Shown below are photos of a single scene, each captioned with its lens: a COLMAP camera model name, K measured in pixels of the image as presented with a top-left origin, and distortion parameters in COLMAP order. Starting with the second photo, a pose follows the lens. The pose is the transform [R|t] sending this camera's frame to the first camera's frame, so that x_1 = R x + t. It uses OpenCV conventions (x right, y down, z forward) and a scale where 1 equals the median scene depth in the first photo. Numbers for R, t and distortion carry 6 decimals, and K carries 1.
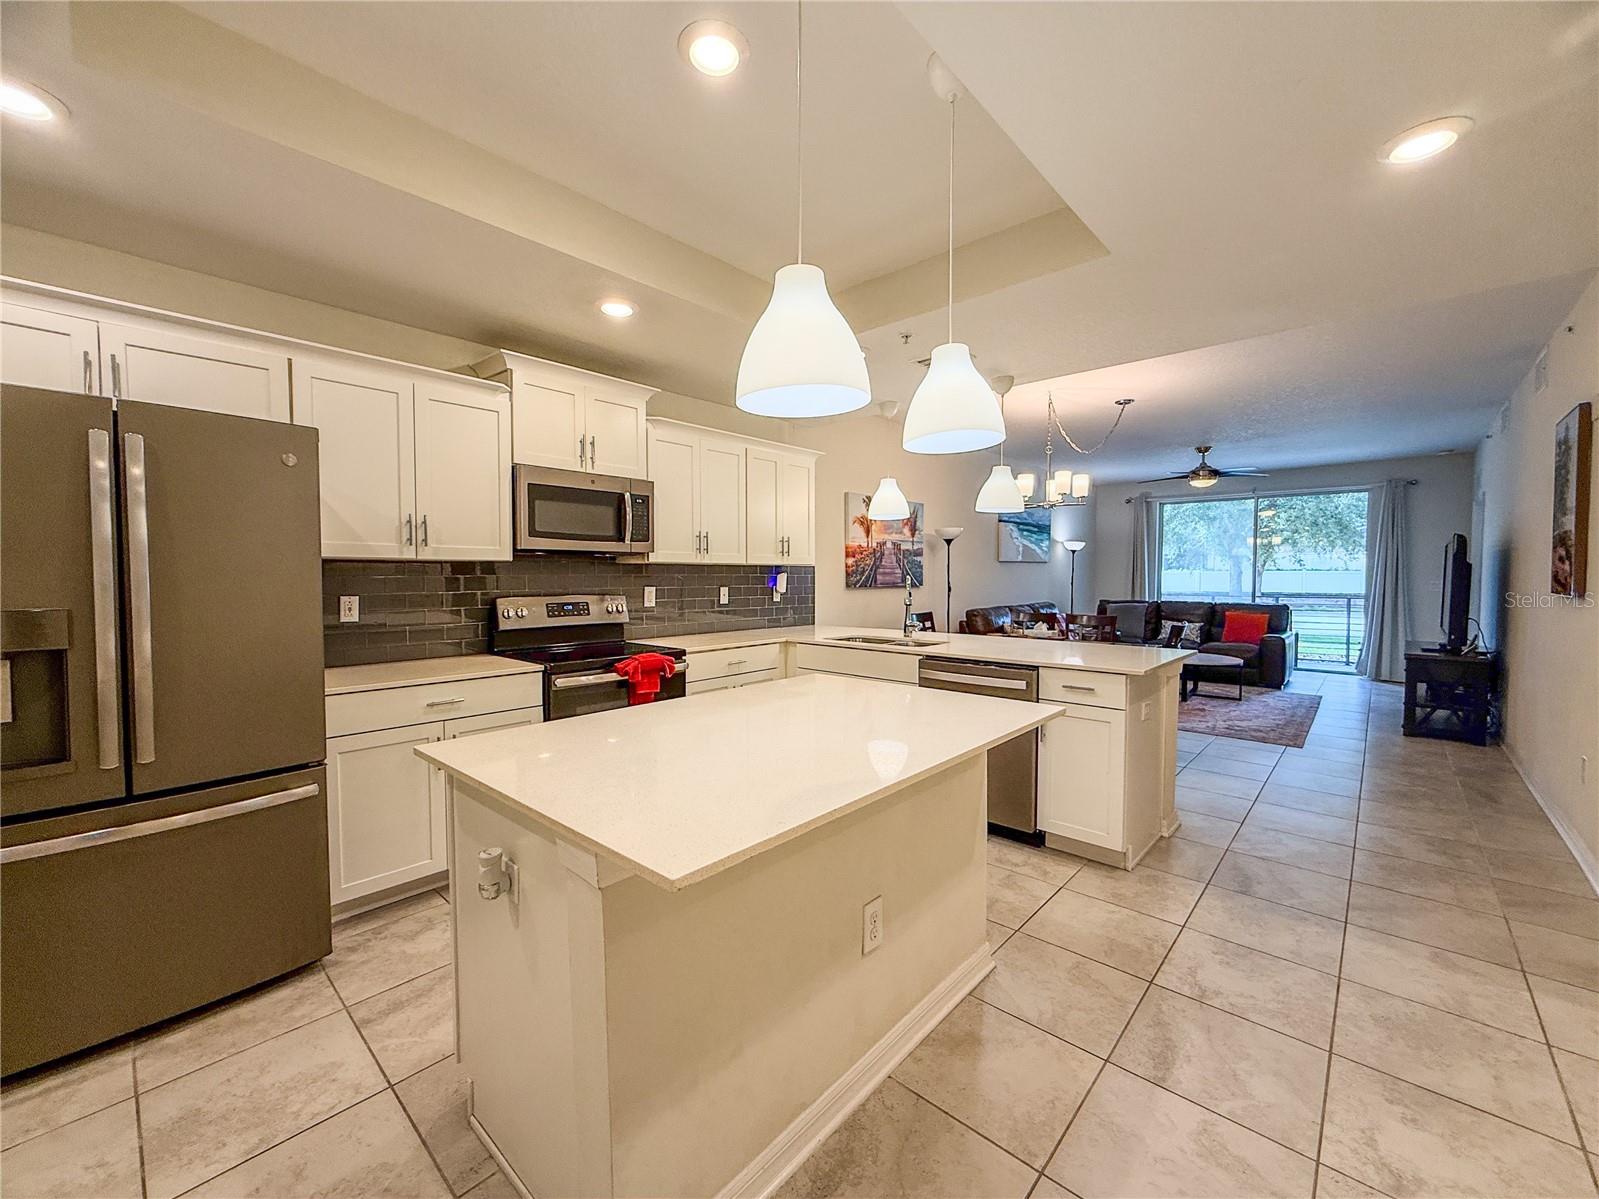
lens RADIAL K [[647.7, 0, 797.0], [0, 647.7, 596.2], [0, 0, 1]] dist [0.000839, 0.000366]
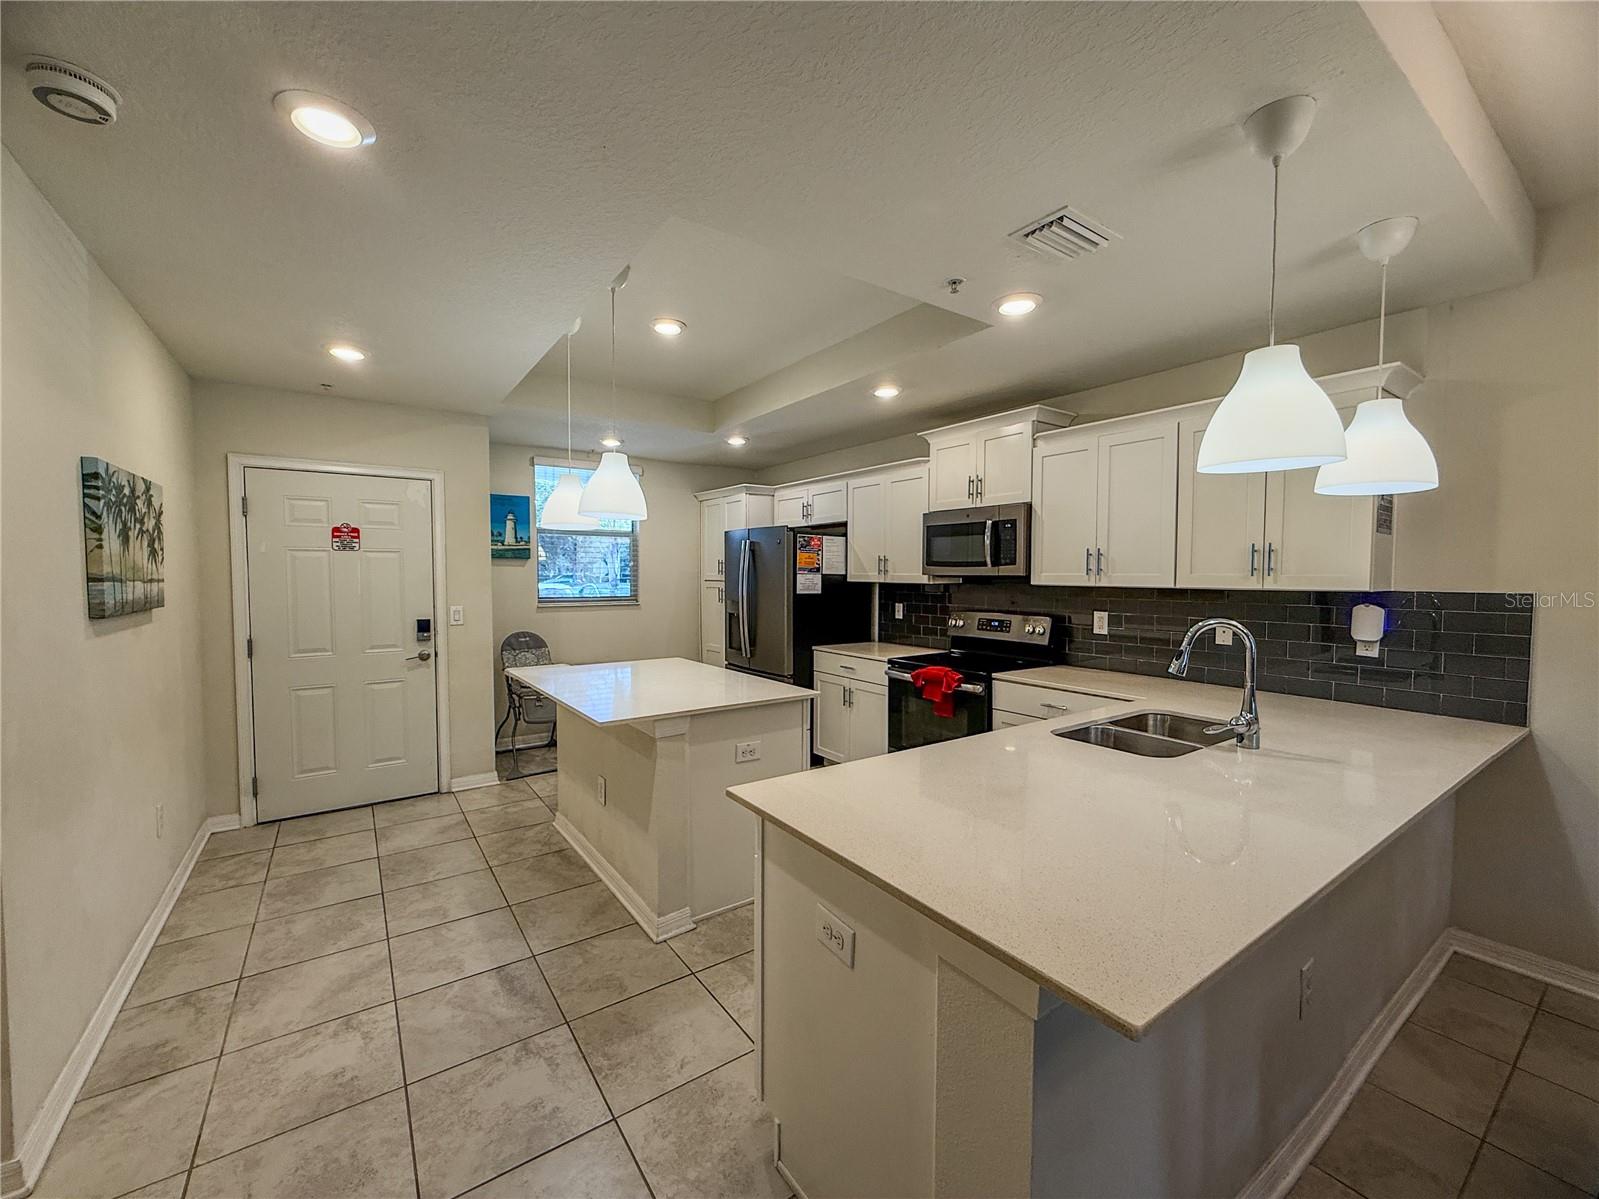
lens RADIAL K [[647.7, 0, 797.5], [0, 647.7, 602.5], [0, 0, 1]] dist [0.000839, 0.000366]
pose [[-0.219285, 0.044193, -0.974660, 0.612311], [-0.035672, 0.997943, 0.053274, -0.050178], [0.975009, 0.046450, -0.217257, 0.664009]]
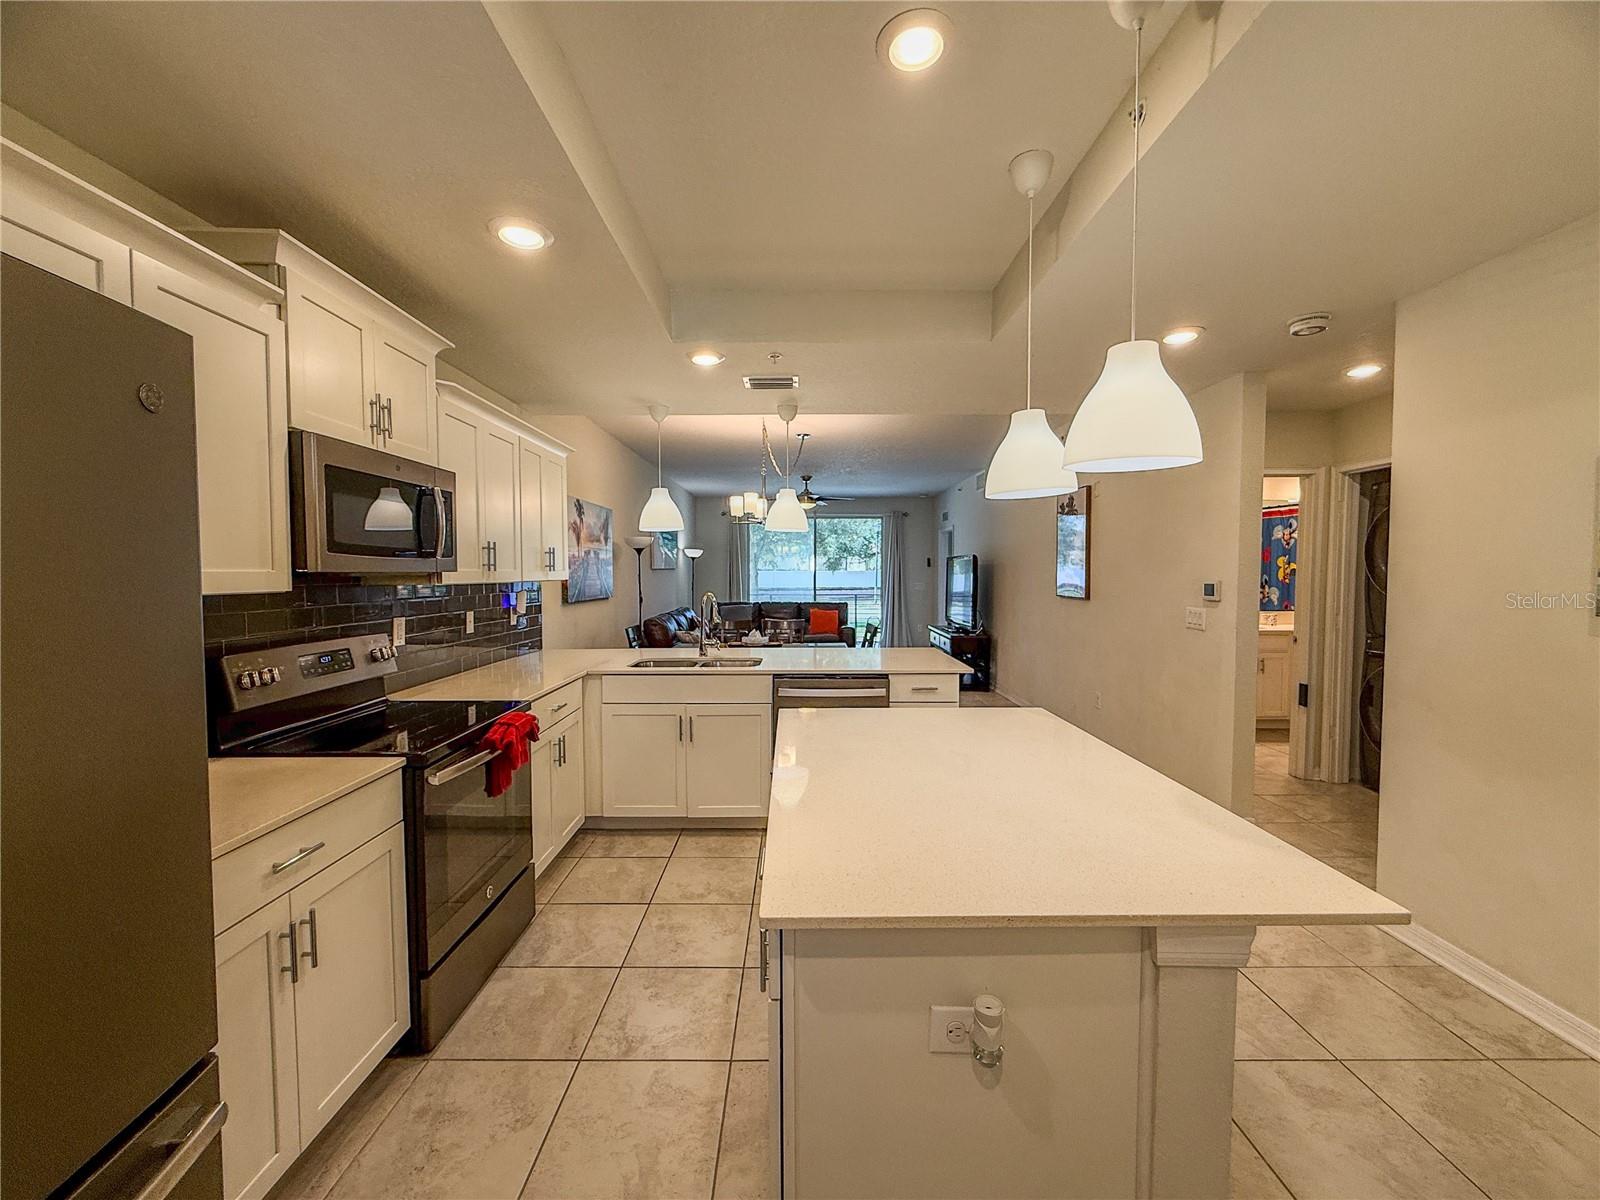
lens RADIAL K [[648.1, 0, 794.5], [0, 648.1, 600.4], [0, 0, 1]] dist [0.000839, 0.000366]
pose [[0.742722, -0.032150, 0.668828, -0.318777], [0.026259, 0.999477, 0.018885, -0.029870], [-0.669085, 0.003537, 0.743177, 0.161865]]
